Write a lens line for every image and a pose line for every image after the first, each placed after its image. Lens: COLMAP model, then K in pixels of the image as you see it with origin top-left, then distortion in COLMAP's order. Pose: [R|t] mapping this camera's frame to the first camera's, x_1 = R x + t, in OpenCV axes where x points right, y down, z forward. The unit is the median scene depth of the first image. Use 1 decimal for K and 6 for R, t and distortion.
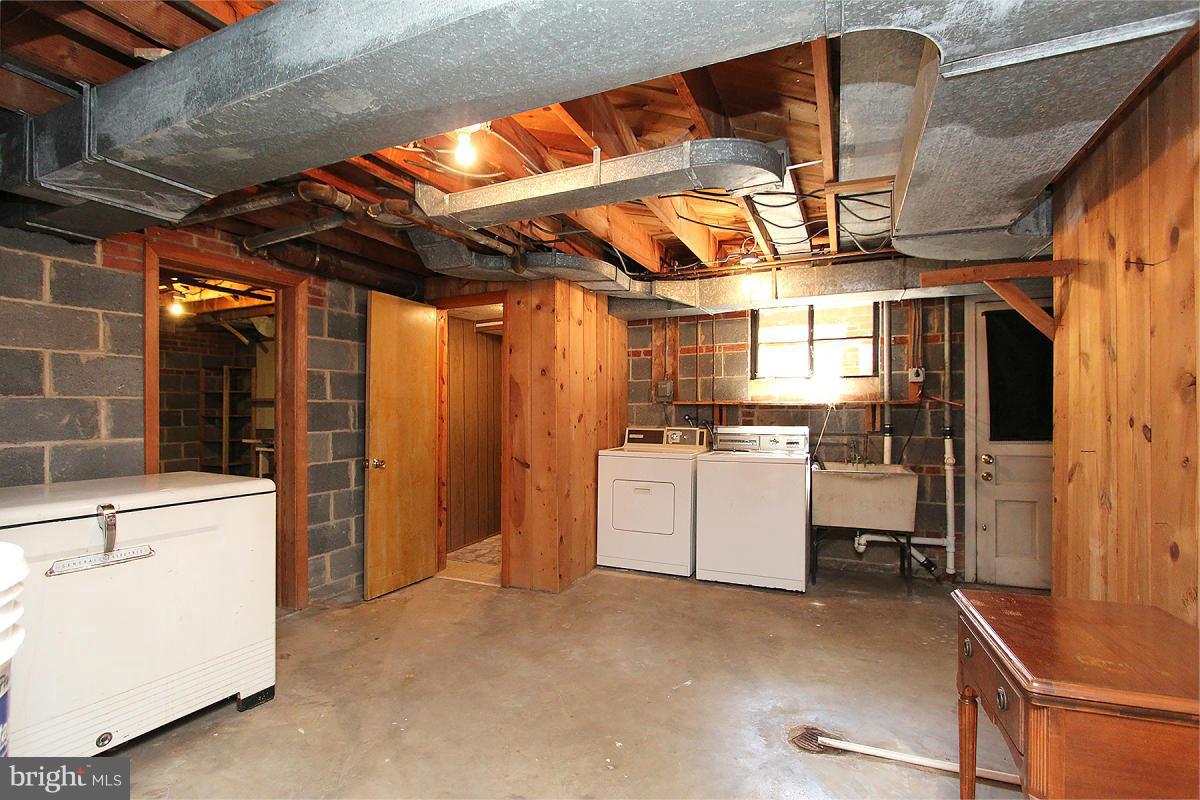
lens RADIAL K [[566.4, 0, 591.4], [0, 566.4, 405.4], [0, 0, 1]] dist [-0.012815, 0.000490]
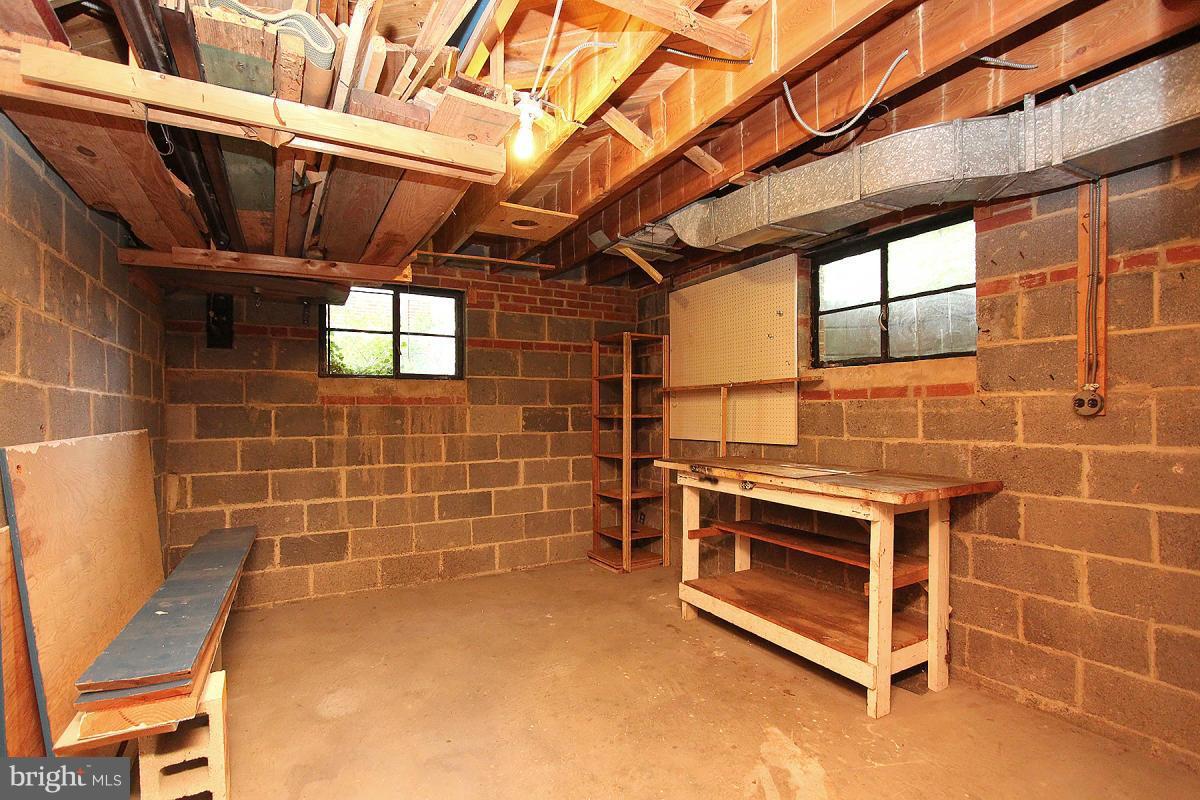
lens RADIAL K [[566.4, 0, 591.4], [0, 566.4, 405.4], [0, 0, 1]] dist [-0.012815, 0.000490]
pose [[0.806286, -0.006922, -0.591485, -0.310316], [0.005320, 0.999976, -0.004451, 0.009613], [0.591502, 0.000442, 0.806304, 0.472628]]
